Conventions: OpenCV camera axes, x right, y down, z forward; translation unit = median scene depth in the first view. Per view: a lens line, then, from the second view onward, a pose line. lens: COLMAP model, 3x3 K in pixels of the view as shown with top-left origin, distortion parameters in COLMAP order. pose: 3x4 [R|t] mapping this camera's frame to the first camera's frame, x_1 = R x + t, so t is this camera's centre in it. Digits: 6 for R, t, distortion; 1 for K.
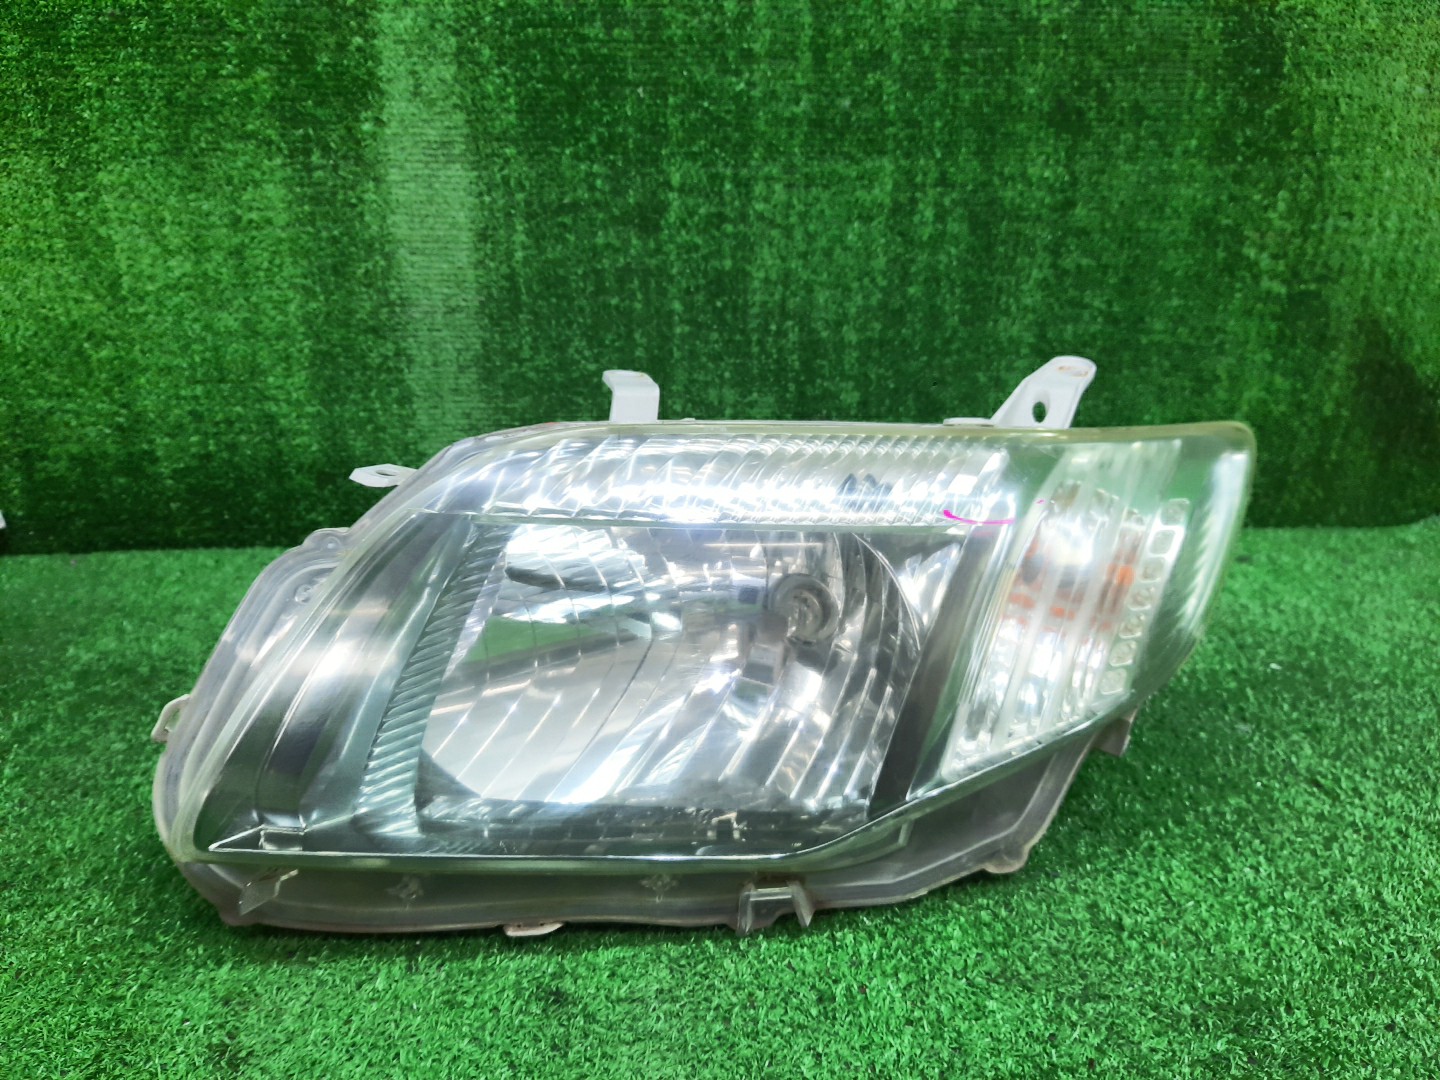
lens RADIAL K [[1085.1, 0, 711.1], [0, 1085.1, 544.7], [0, 0, 1]] dist [0.018647, -0.035994]
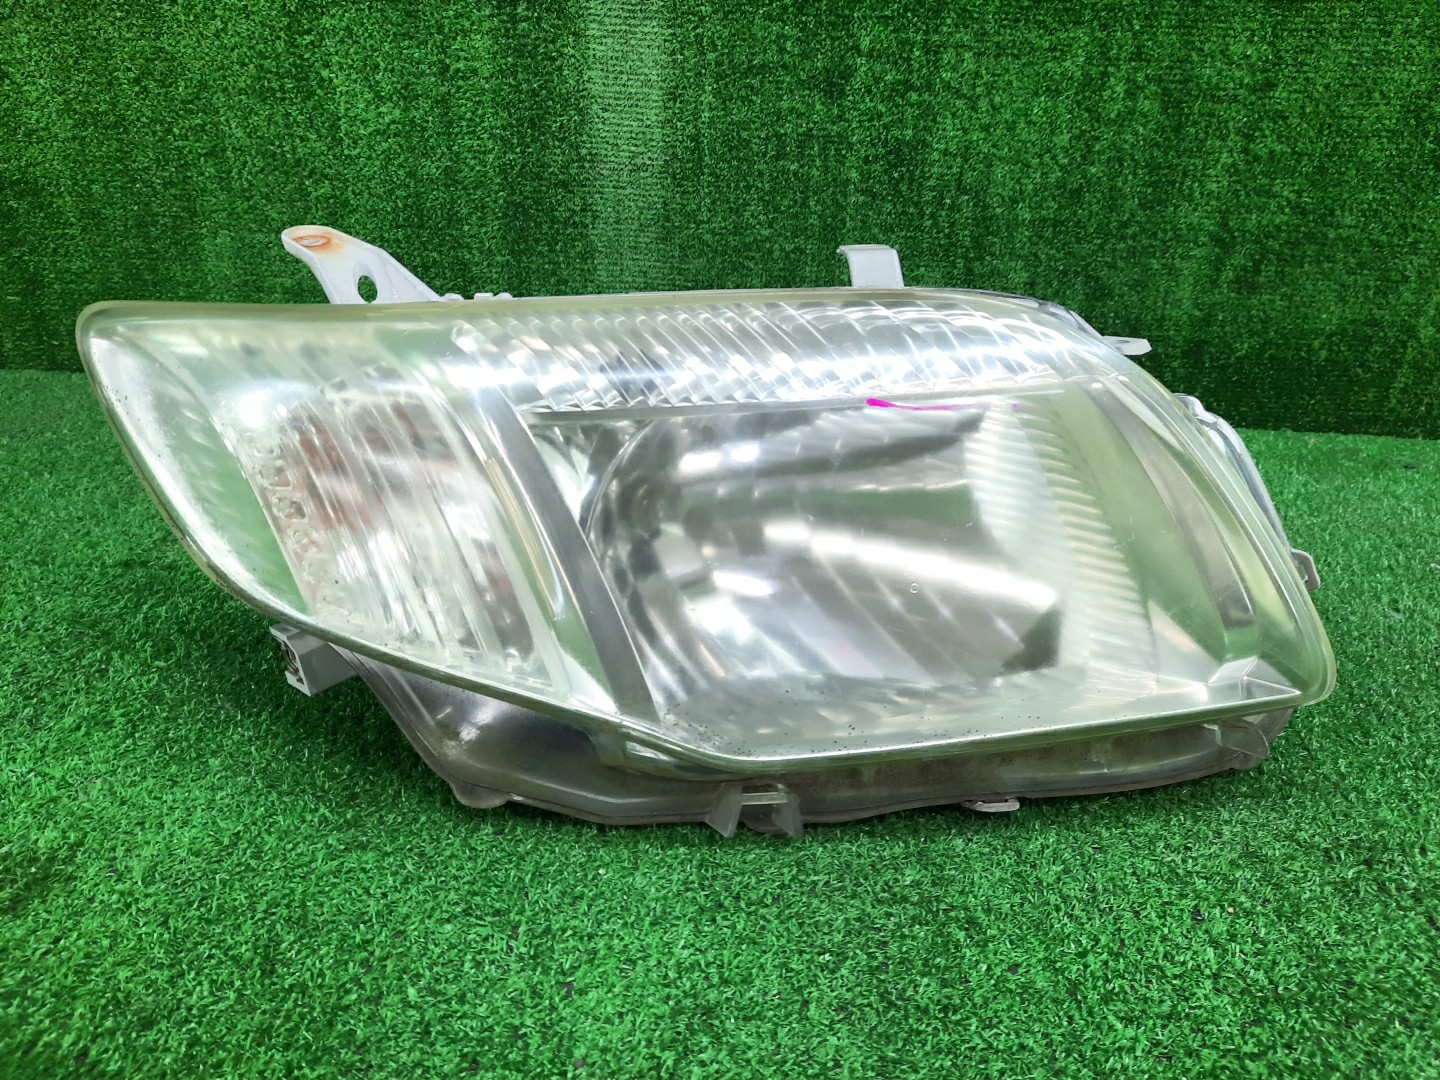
lens RADIAL K [[1077.3, 0, 711.3], [0, 1077.3, 547.1], [0, 0, 1]] dist [0.024908, -0.026078]
pose [[0.991848, 0.079481, -0.099597, -0.037676], [-0.070154, 0.993108, 0.093888, 0.042730], [0.106373, -0.086135, 0.990588, -0.047878]]
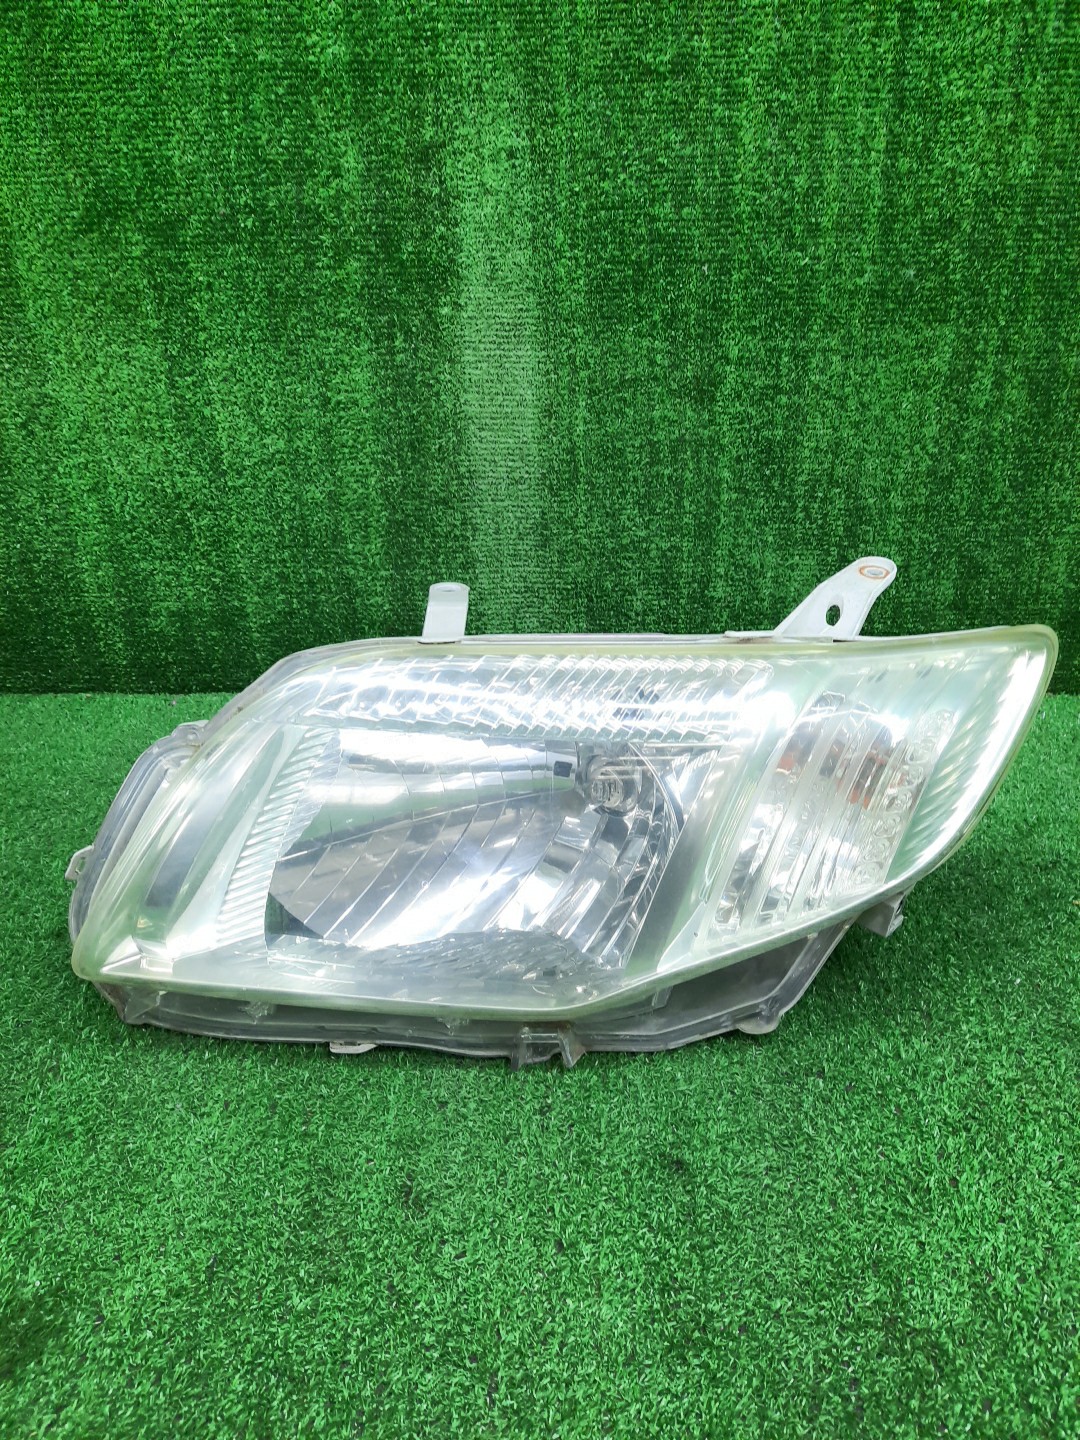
lens RADIAL K [[1068.2, 0, 530.1], [0, 1068.2, 714.1], [0, 0, 1]] dist [0.037703, -0.051655]
pose [[0.992094, 0.031121, -0.121577, -0.091210], [-0.020495, 0.995937, 0.087694, -0.082748], [0.123813, -0.084509, 0.988700, -0.055708]]
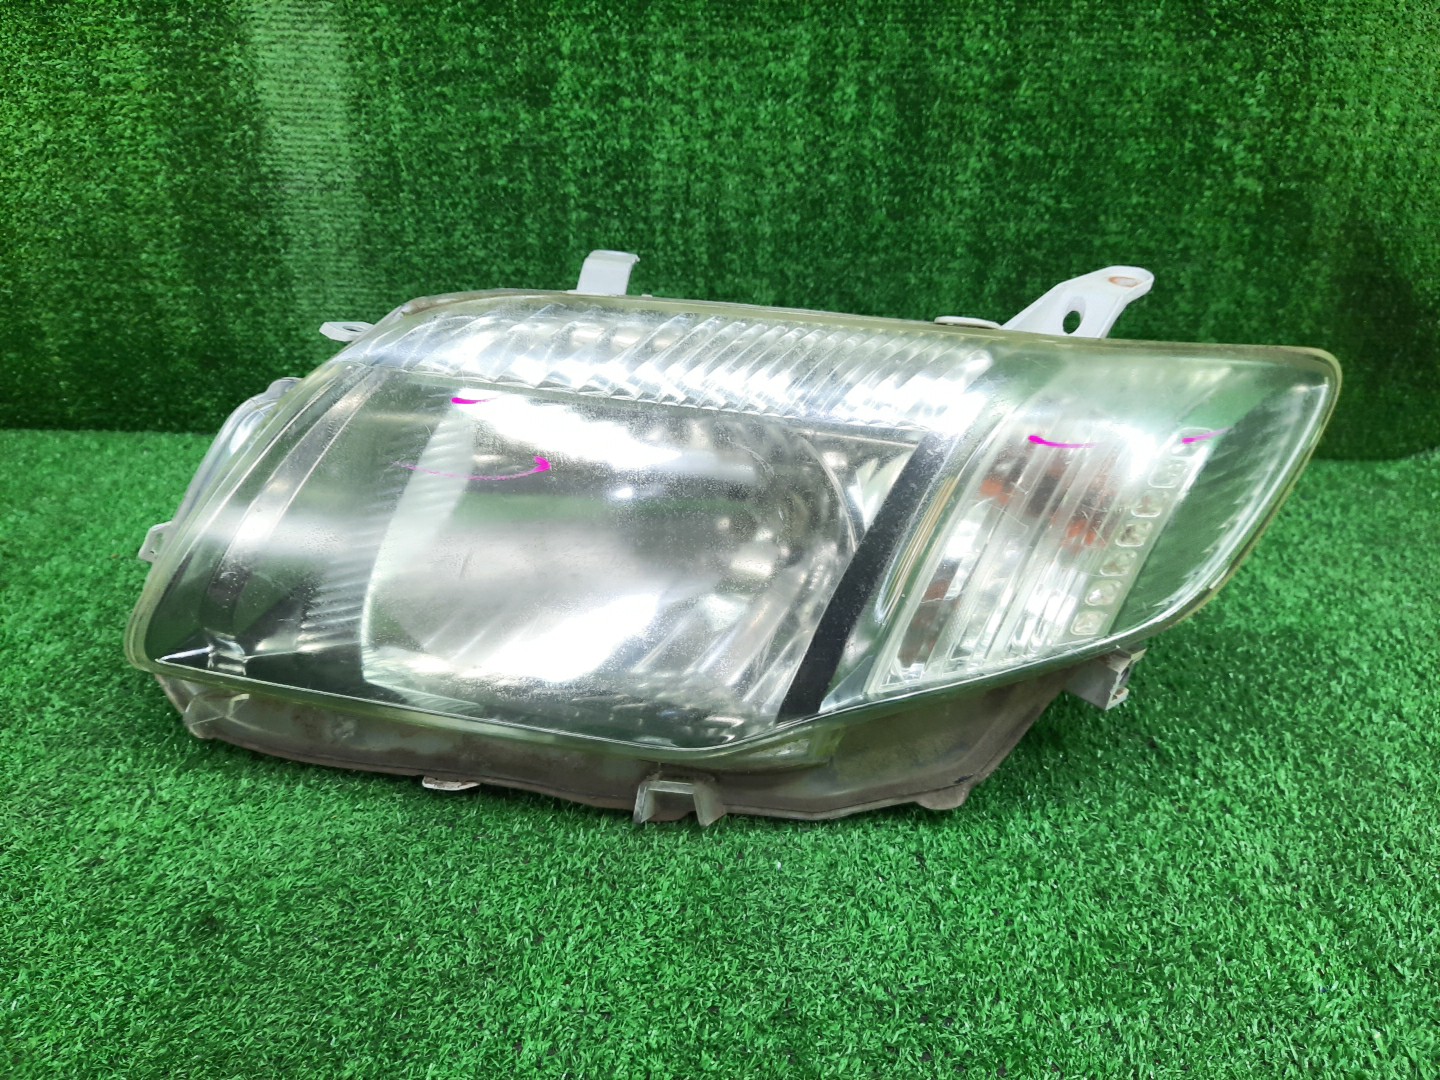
lens RADIAL K [[1076.5, 0, 714.2], [0, 1076.5, 548.1], [0, 0, 1]] dist [0.027246, -0.046363]
pose [[0.996125, 0.049639, -0.072602, 0.181049], [-0.042535, 0.994441, 0.096317, -0.009229], [0.076980, -0.092855, 0.992699, 0.070141]]
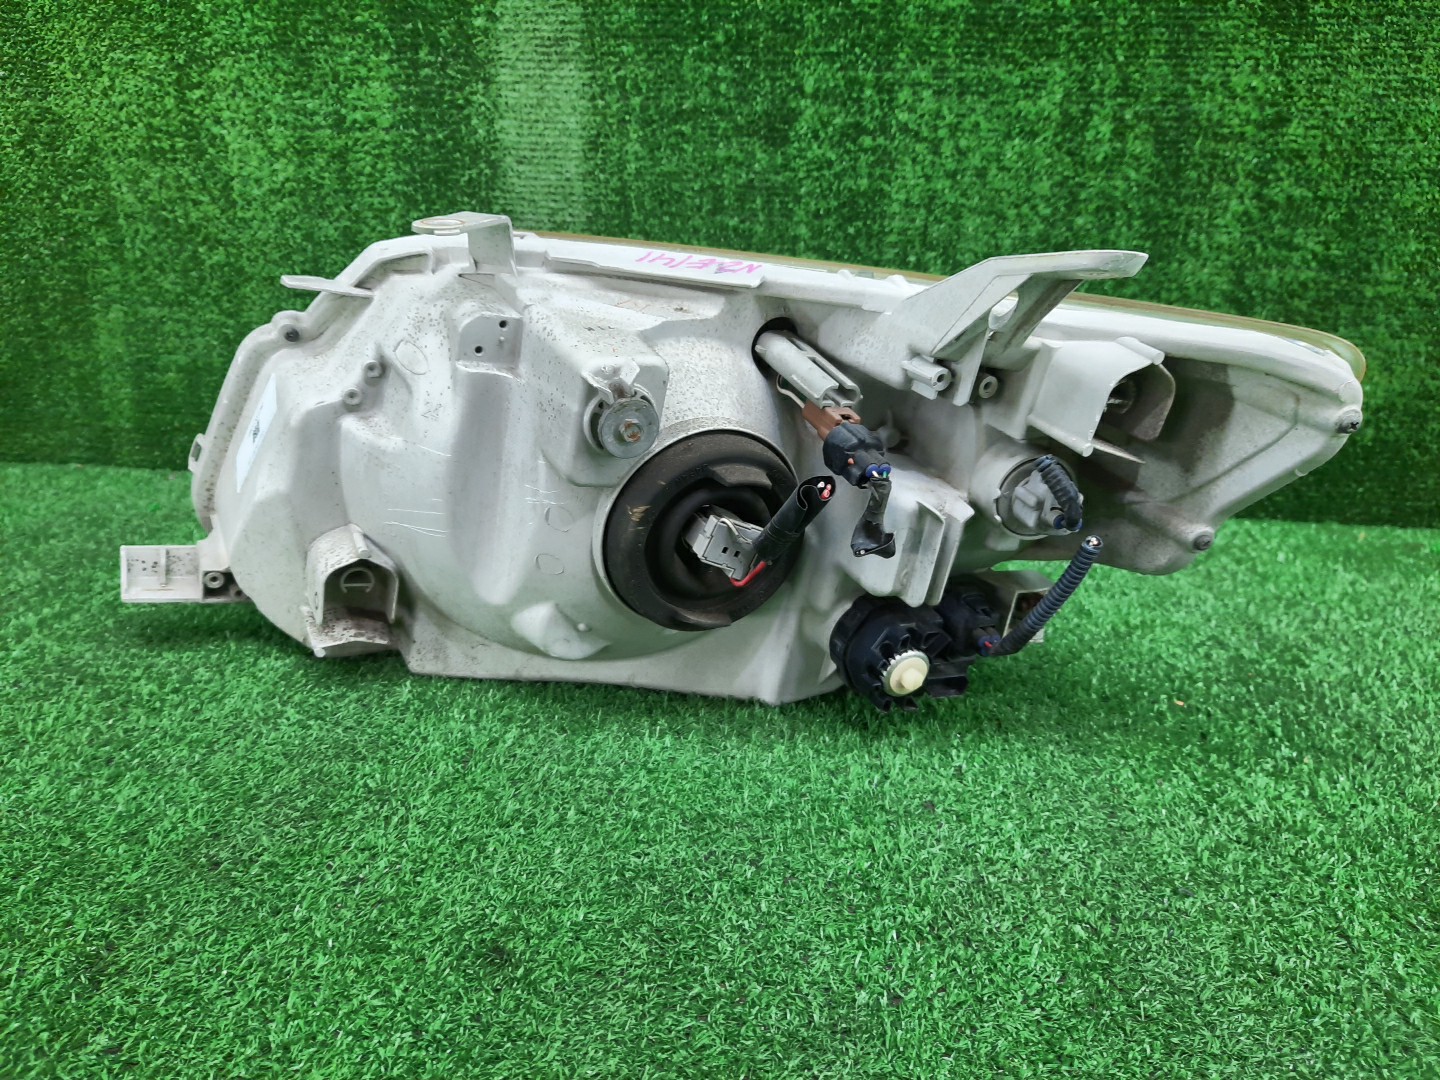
lens RADIAL K [[1074.0, 0, 711.4], [0, 1074.0, 549.4], [0, 0, 1]] dist [0.017391, -0.026581]
pose [[0.983651, 0.069131, -0.166286, 0.062557], [-0.072663, 0.997240, -0.015243, 0.064029], [0.164773, 0.027077, 0.985960, 0.129409]]
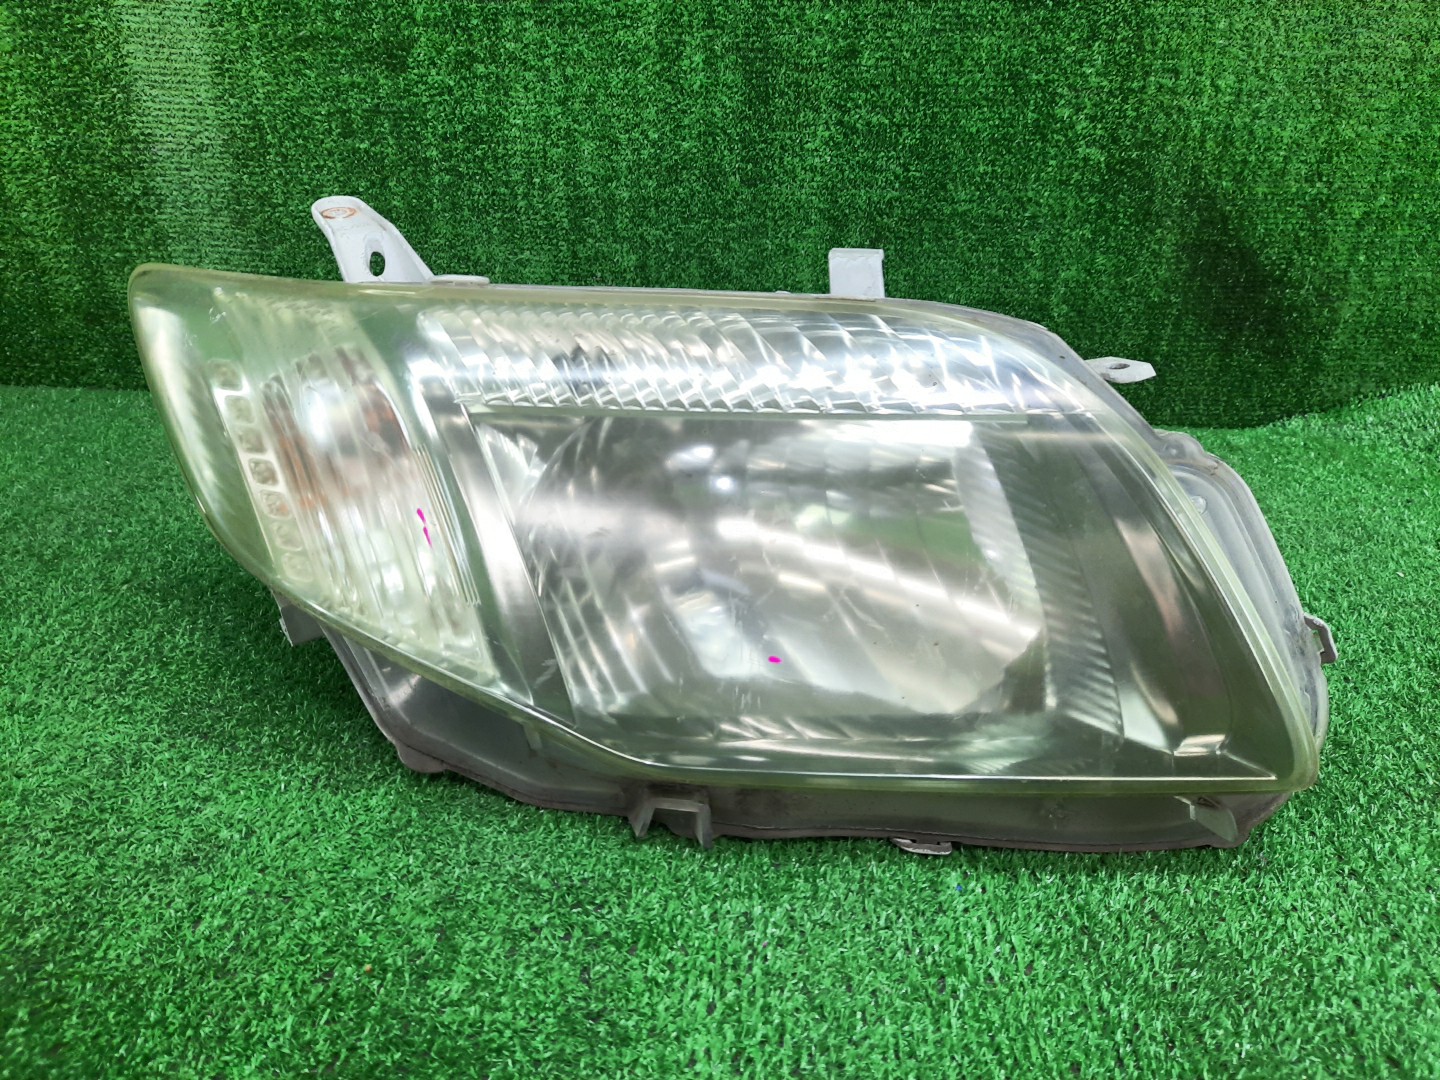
lens RADIAL K [[1055.4, 0, 710.3], [0, 1055.4, 553.1], [0, 0, 1]] dist [0.013469, -0.009009]
pose [[0.994031, 0.064142, -0.088250, 0.335931], [-0.053556, 0.991629, 0.117491, 0.008968], [0.095047, -0.112063, 0.989145, 0.058852]]
